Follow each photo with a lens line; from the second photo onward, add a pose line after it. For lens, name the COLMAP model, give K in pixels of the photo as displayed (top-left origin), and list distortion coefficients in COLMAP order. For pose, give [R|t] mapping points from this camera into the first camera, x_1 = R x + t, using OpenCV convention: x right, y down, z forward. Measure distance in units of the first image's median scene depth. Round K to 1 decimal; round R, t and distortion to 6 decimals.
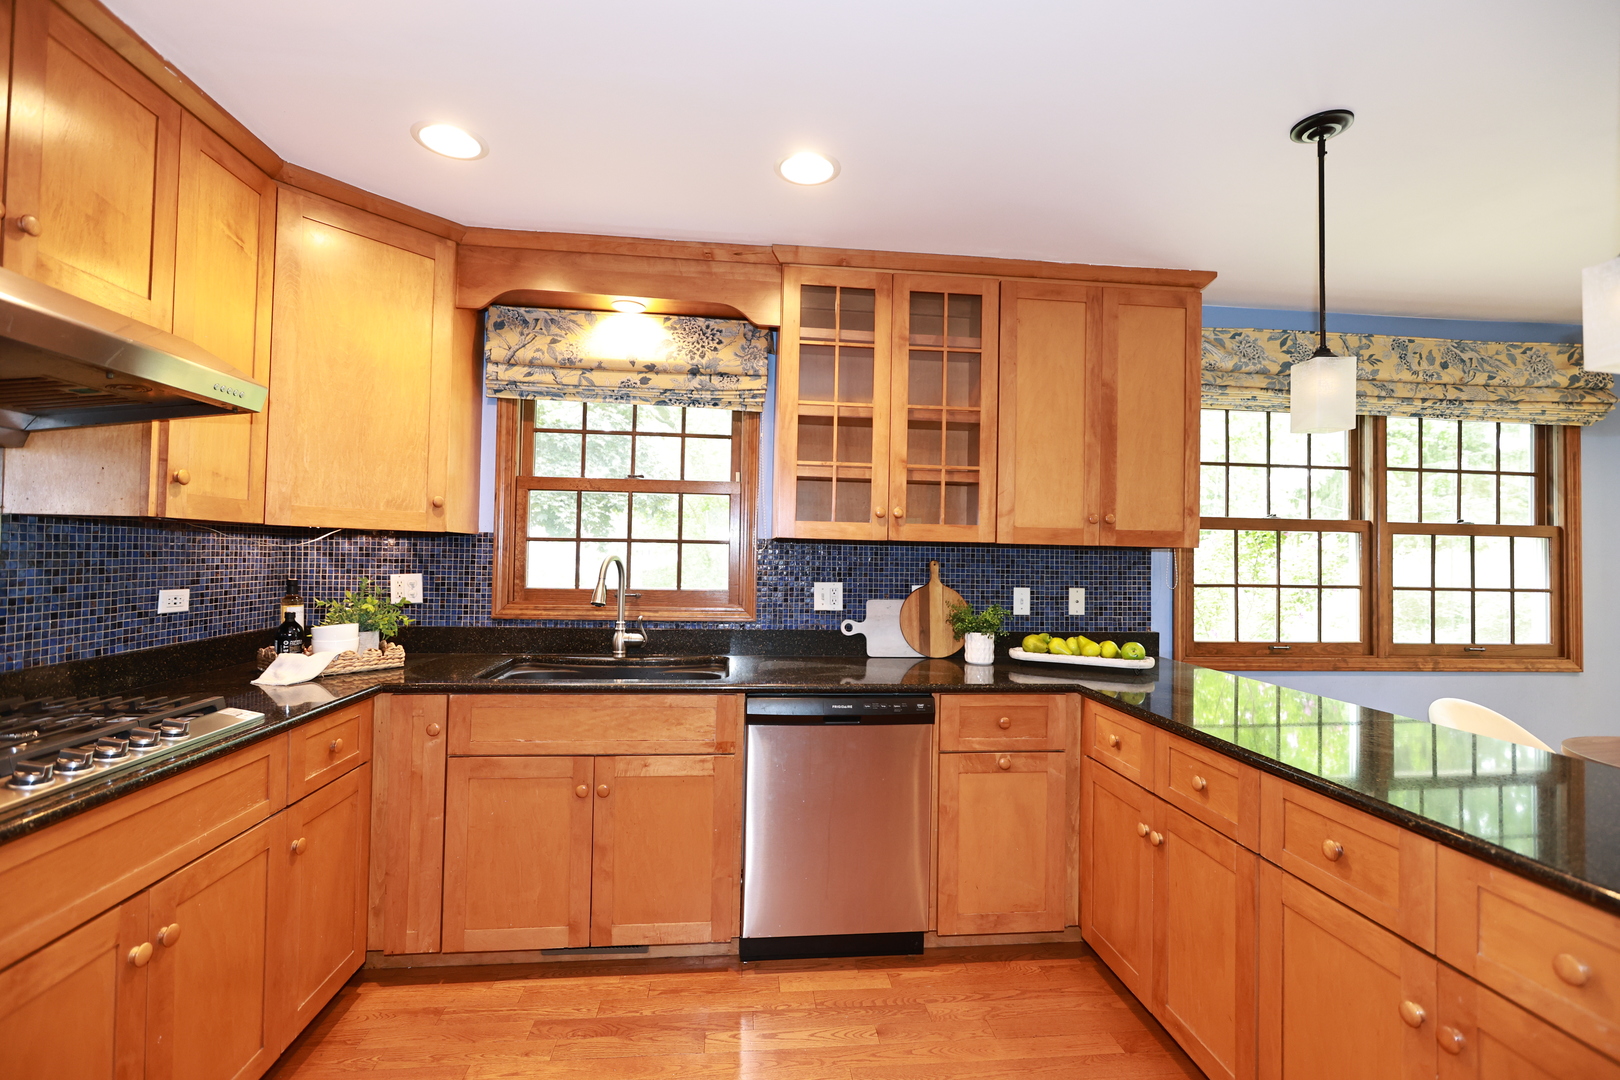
lens RADIAL K [[713.2, 0, 804.5], [0, 713.2, 532.5], [0, 0, 1]] dist [0.000238, 0.000748]
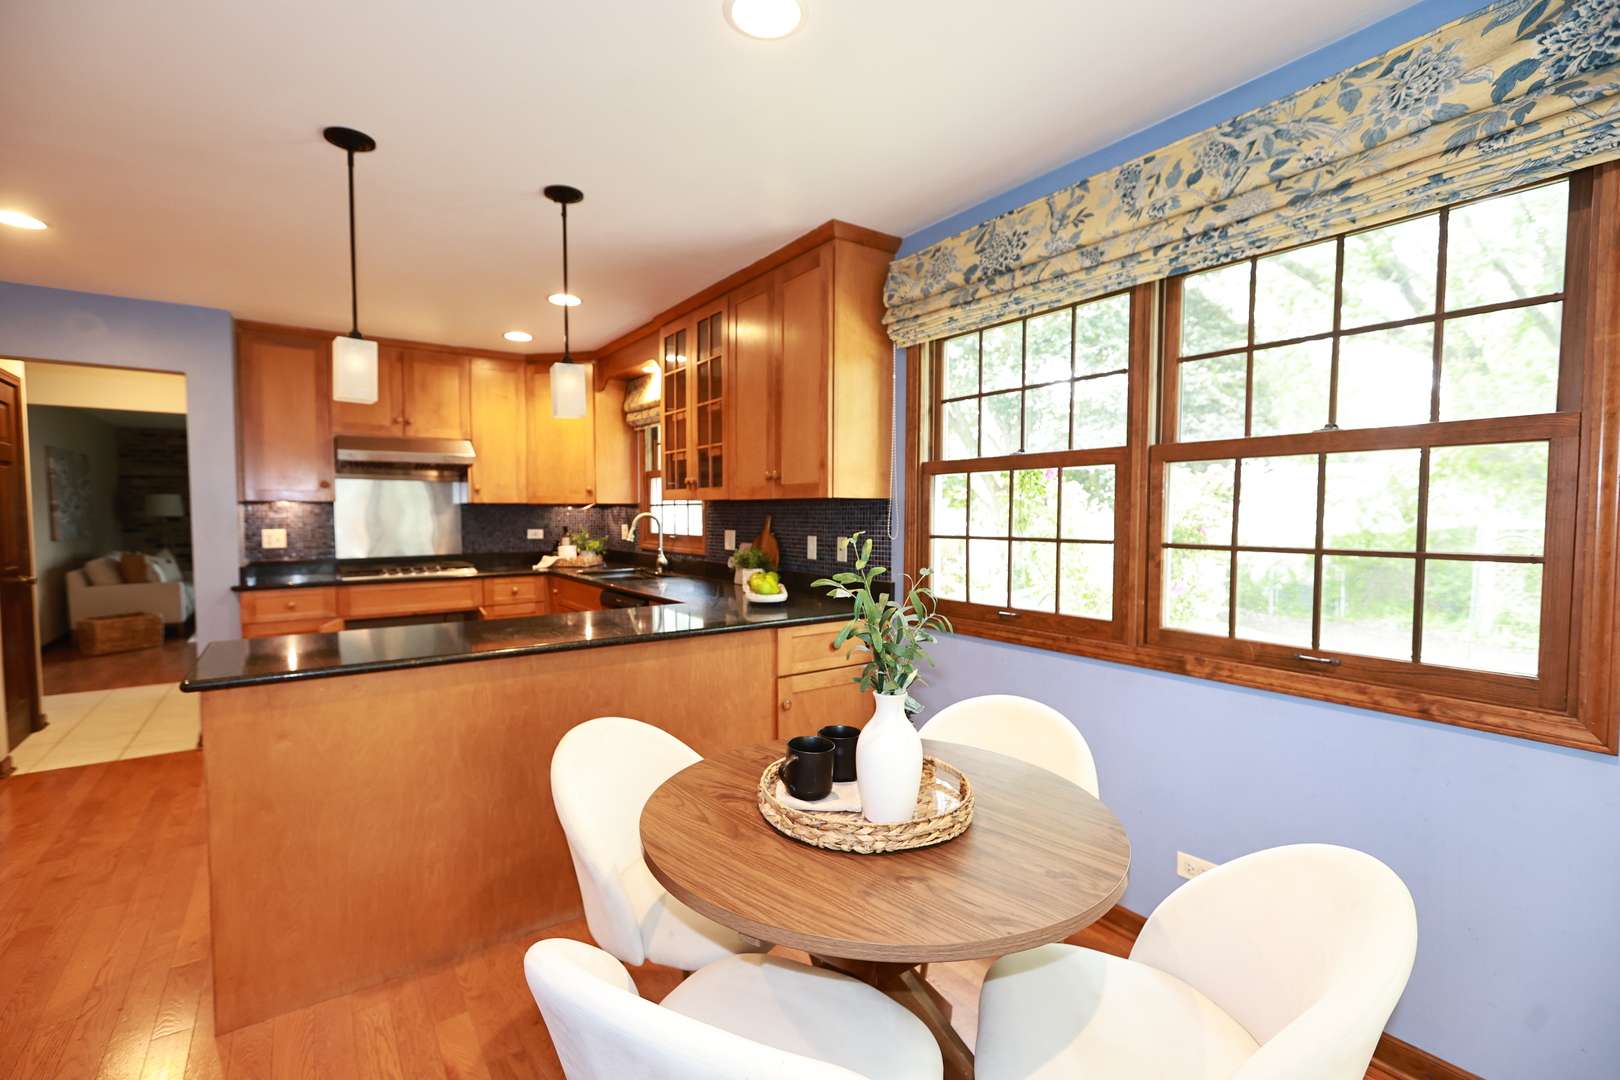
lens RADIAL K [[732.7, 0, 812.6], [0, 732.7, 543.4], [0, 0, 1]] dist [-0.002550, 0.000349]
pose [[0.485680, 0.016409, -0.873983, 1.295006], [0.030061, 0.998919, 0.035460, 0.044619], [0.873620, -0.043495, 0.484661, 0.404130]]
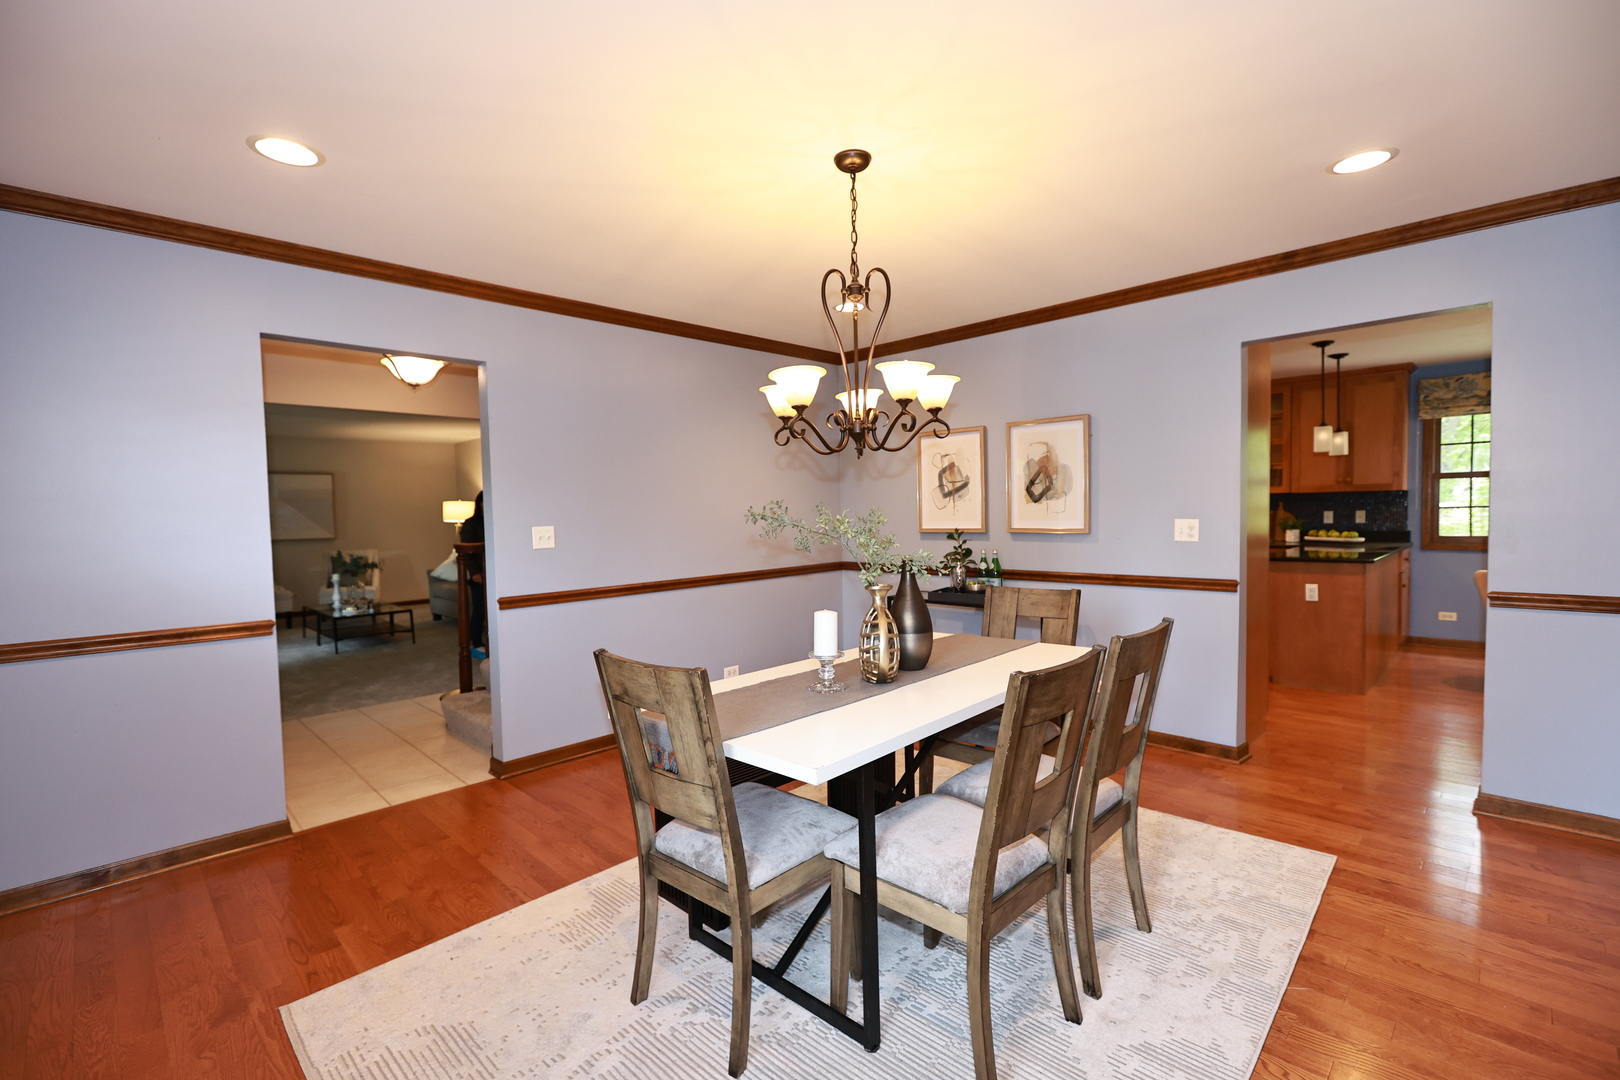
lens RADIAL K [[732.7, 0, 812.6], [0, 732.7, 543.4], [0, 0, 1]] dist [-0.002550, 0.000349]
pose [[0.659840, -0.000617, -0.751406, 0.918716], [0.053098, 0.997538, 0.045808, -0.012024], [0.749528, -0.070124, 0.658248, -1.643652]]
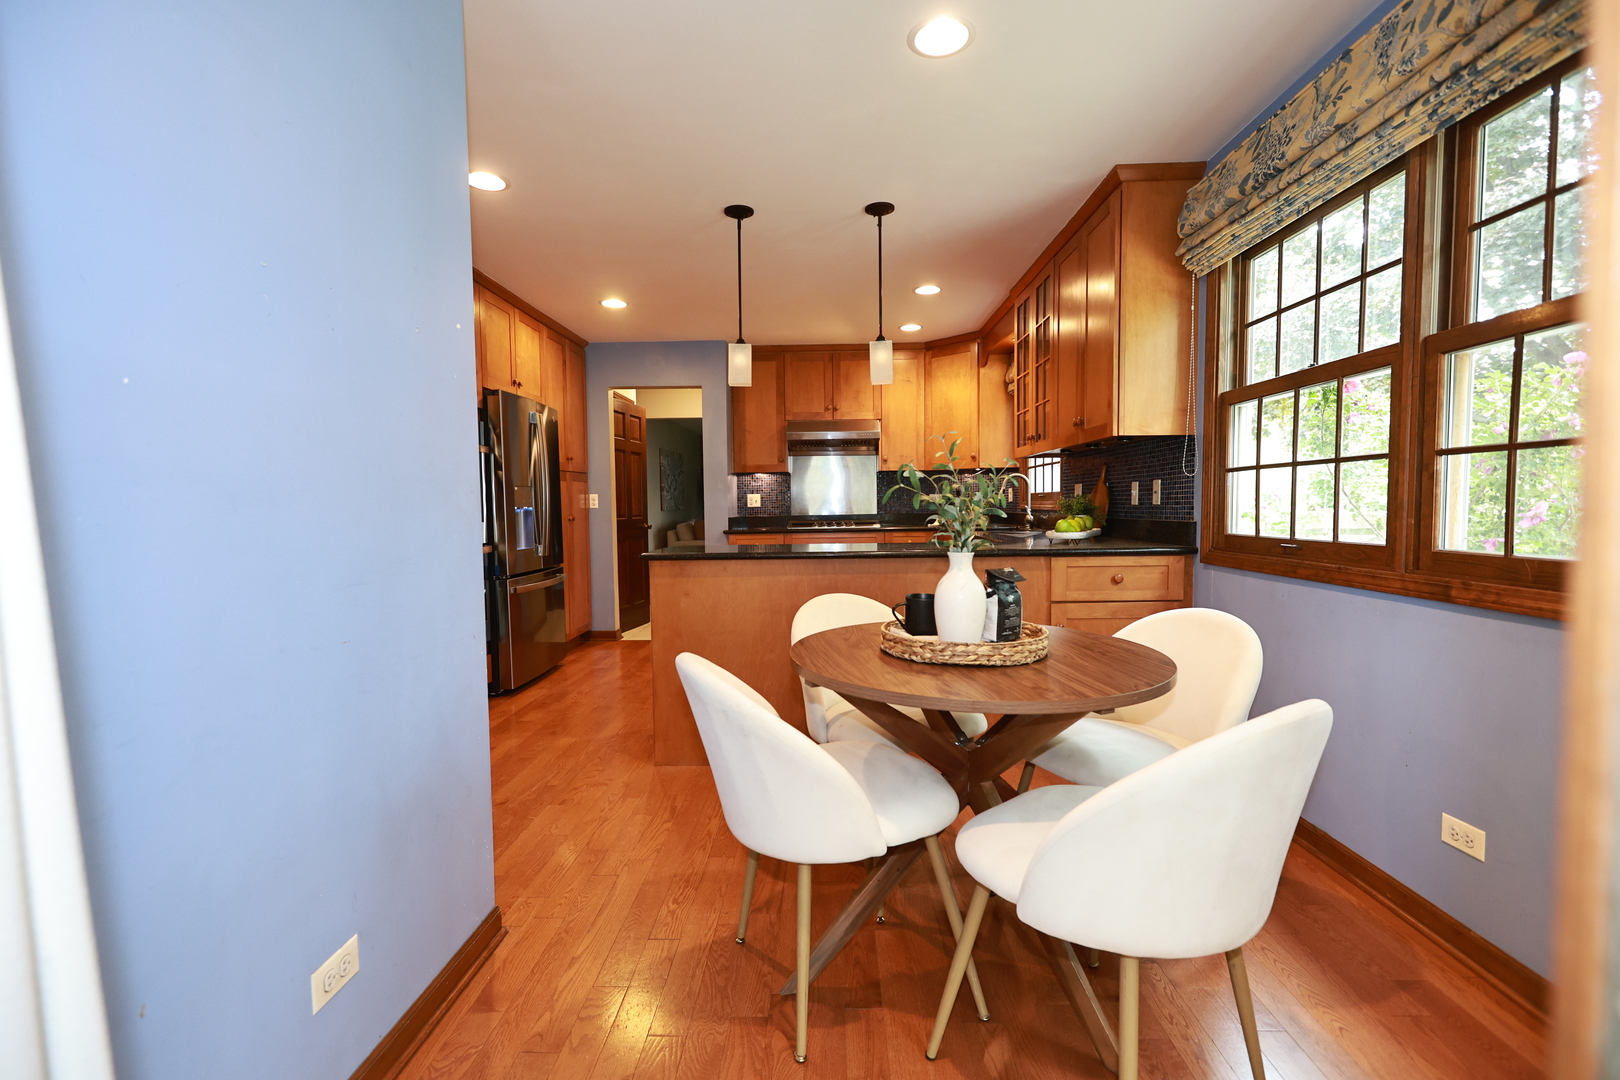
lens RADIAL K [[737.0, 0, 802.3], [0, 737.0, 544.9], [0, 0, 1]] dist [-0.005139, 0.001489]
pose [[-0.148754, 0.034905, -0.988258, 1.513757], [0.032450, 0.999011, 0.030400, 0.120631], [0.988342, -0.027547, -0.149740, 0.612071]]
